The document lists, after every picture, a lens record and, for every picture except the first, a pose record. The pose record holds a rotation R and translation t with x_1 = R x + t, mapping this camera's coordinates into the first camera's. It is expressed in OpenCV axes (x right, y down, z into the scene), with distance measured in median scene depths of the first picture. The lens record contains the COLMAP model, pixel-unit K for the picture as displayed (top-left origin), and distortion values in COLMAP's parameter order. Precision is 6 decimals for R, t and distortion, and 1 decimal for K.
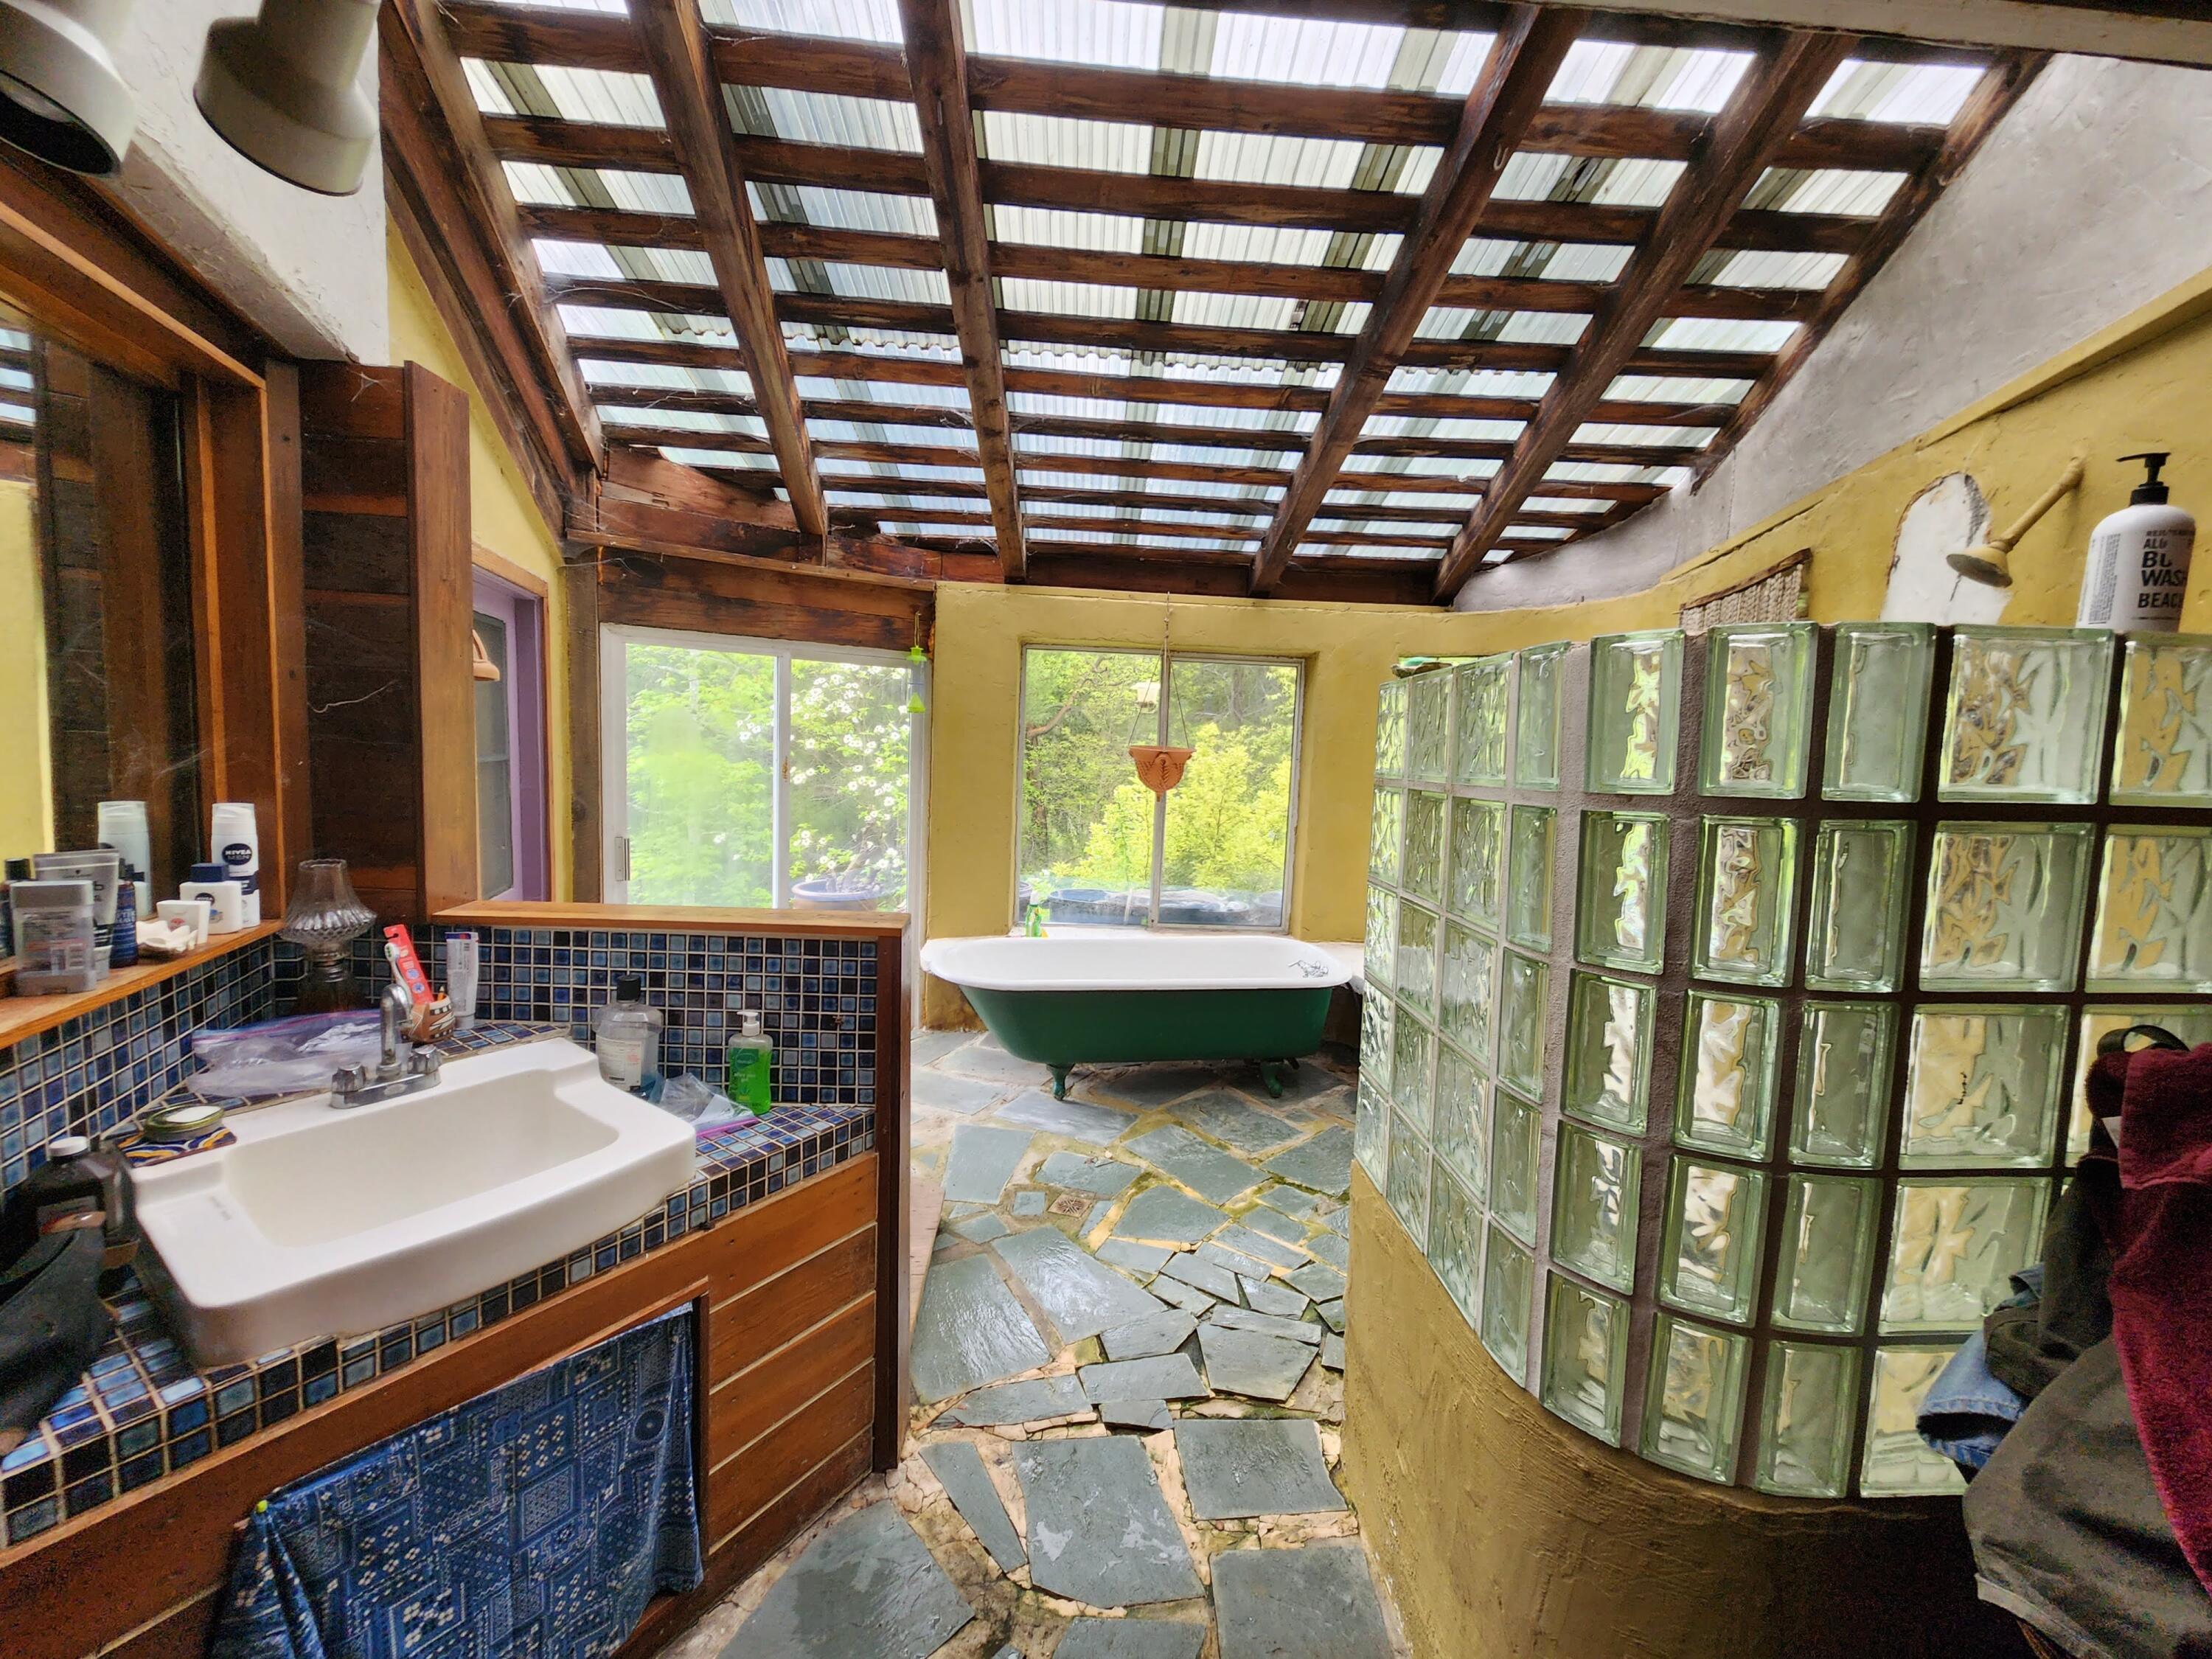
lens RADIAL K [[904.3, 0, 1100.8], [0, 904.3, 823.9], [0, 0, 1]] dist [-0.000133, 0.000308]
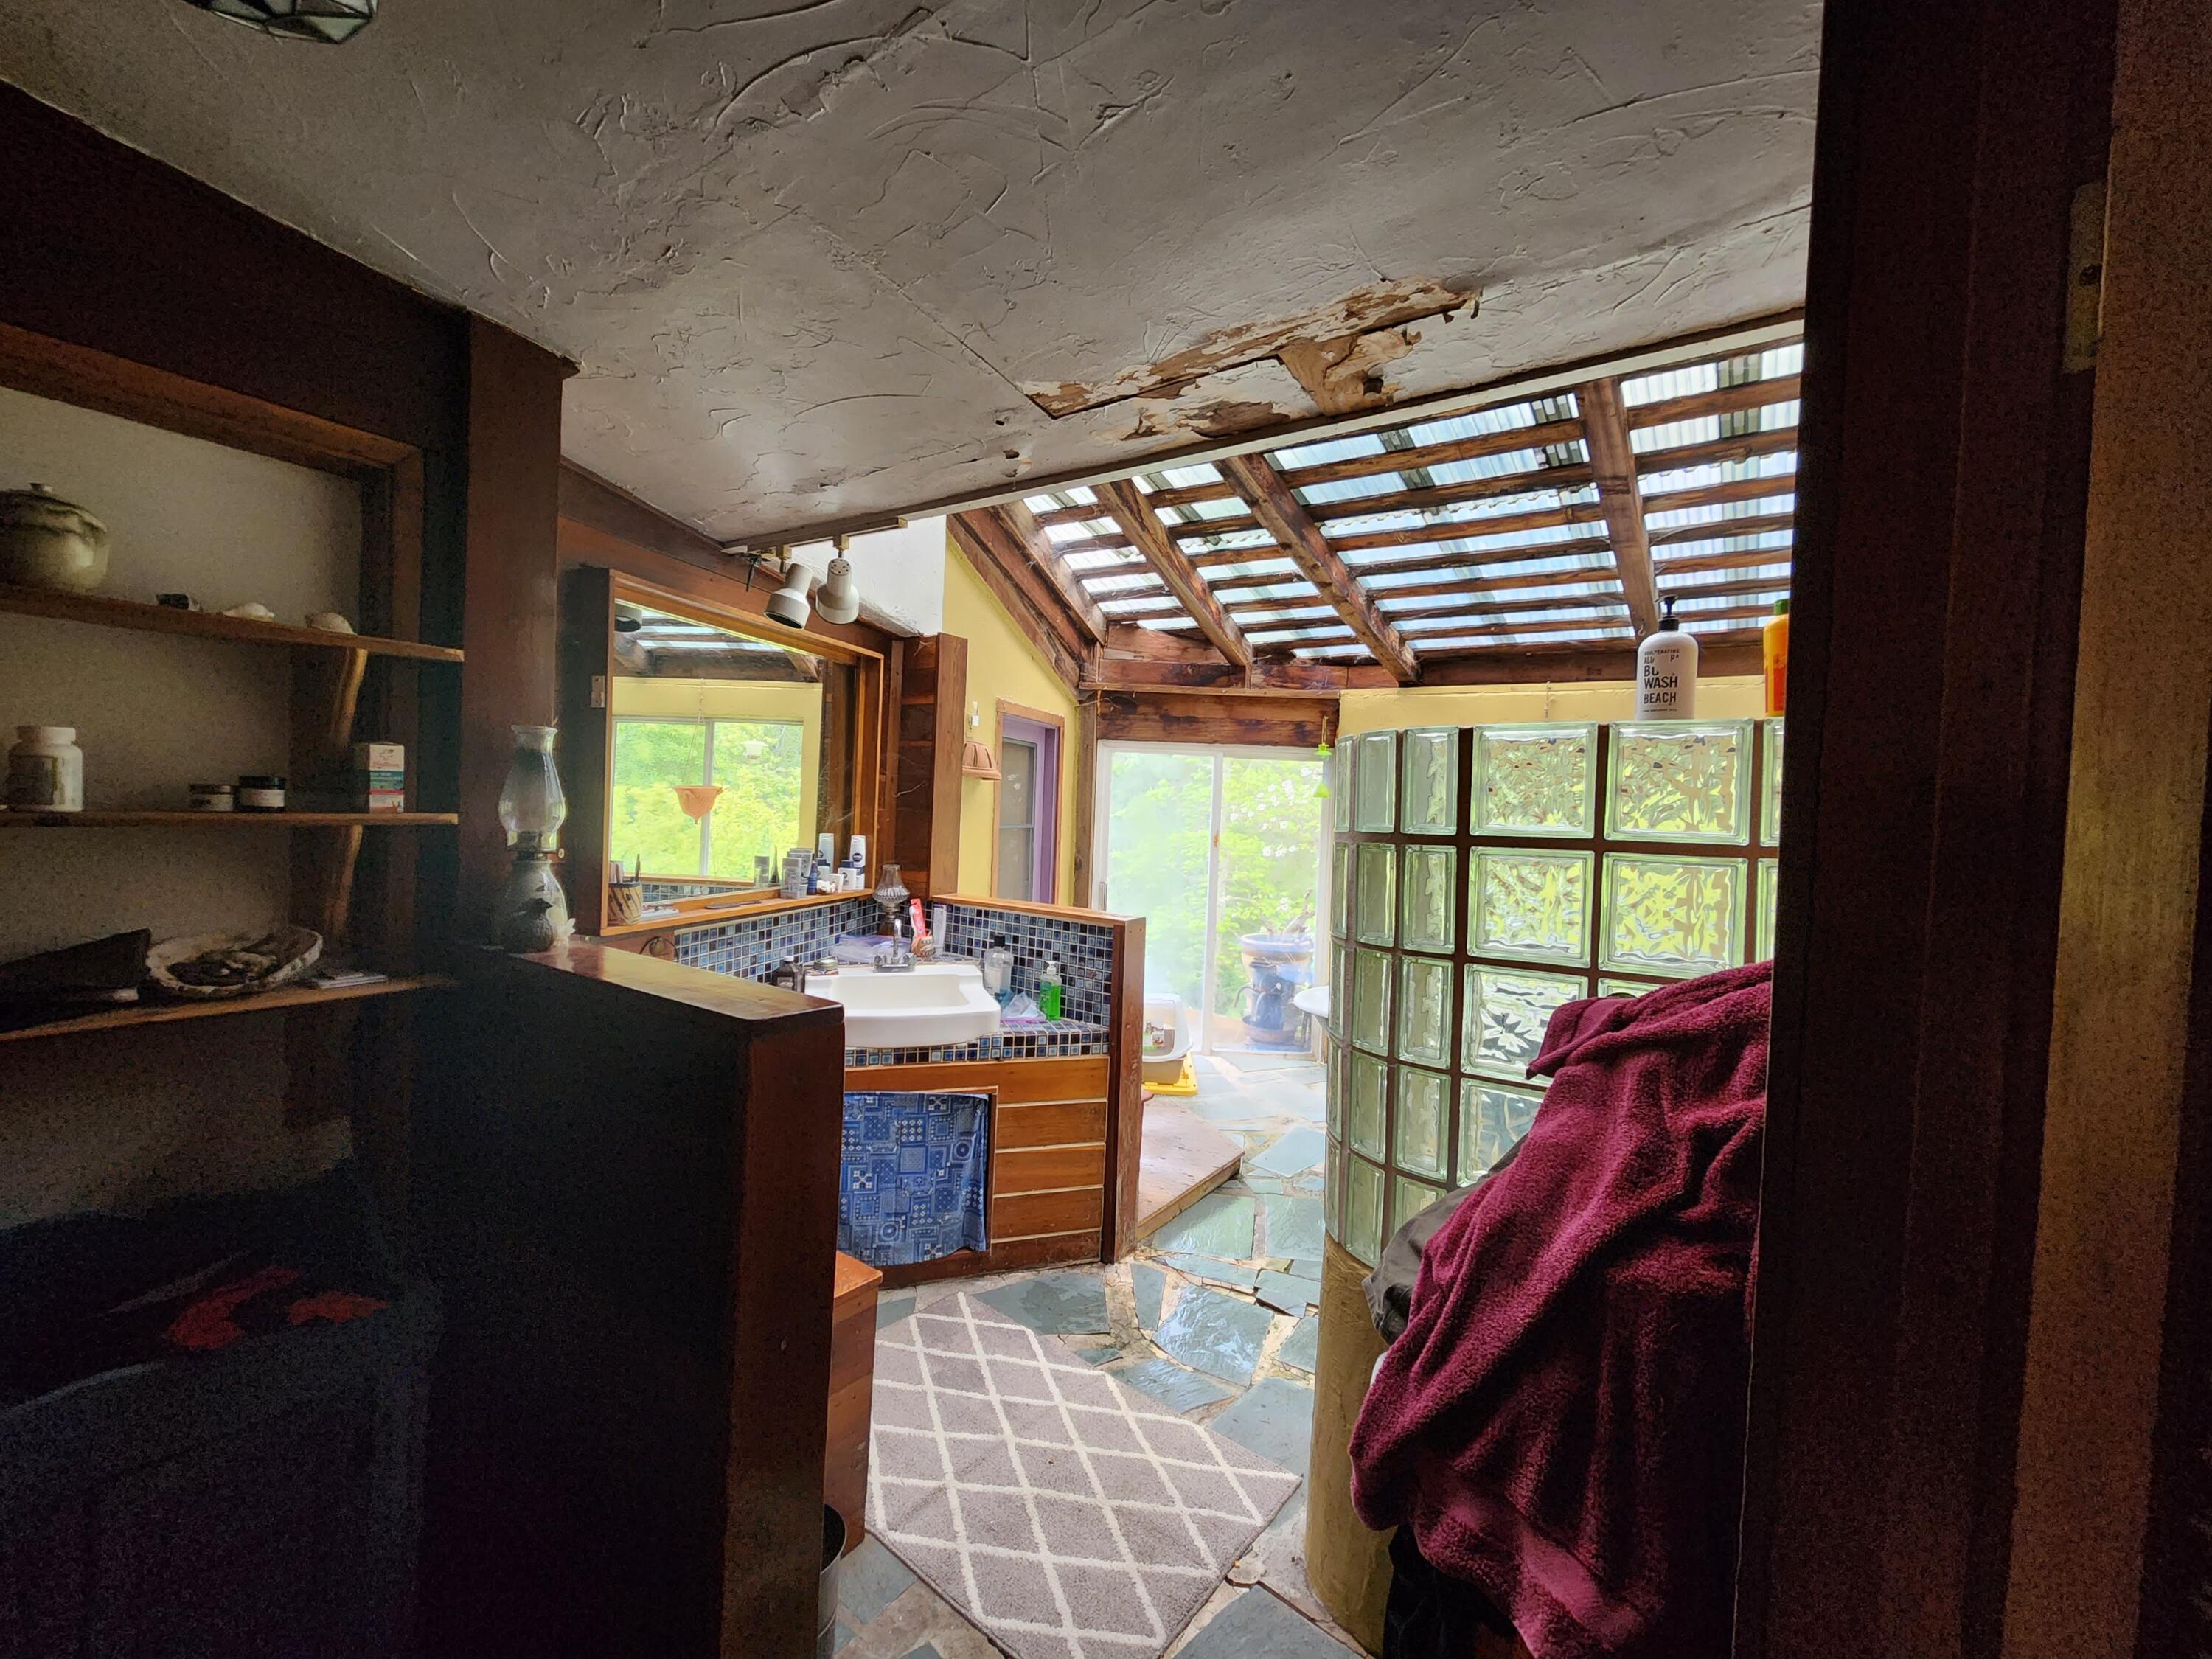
lens RADIAL K [[904.3, 0, 1100.8], [0, 904.3, 823.9], [0, 0, 1]] dist [-0.000133, 0.000308]
pose [[0.793484, 0.006229, -0.608560, 0.758896], [-0.066486, 0.994850, -0.076506, 0.067533], [0.604949, 0.101166, 0.789811, -0.367391]]
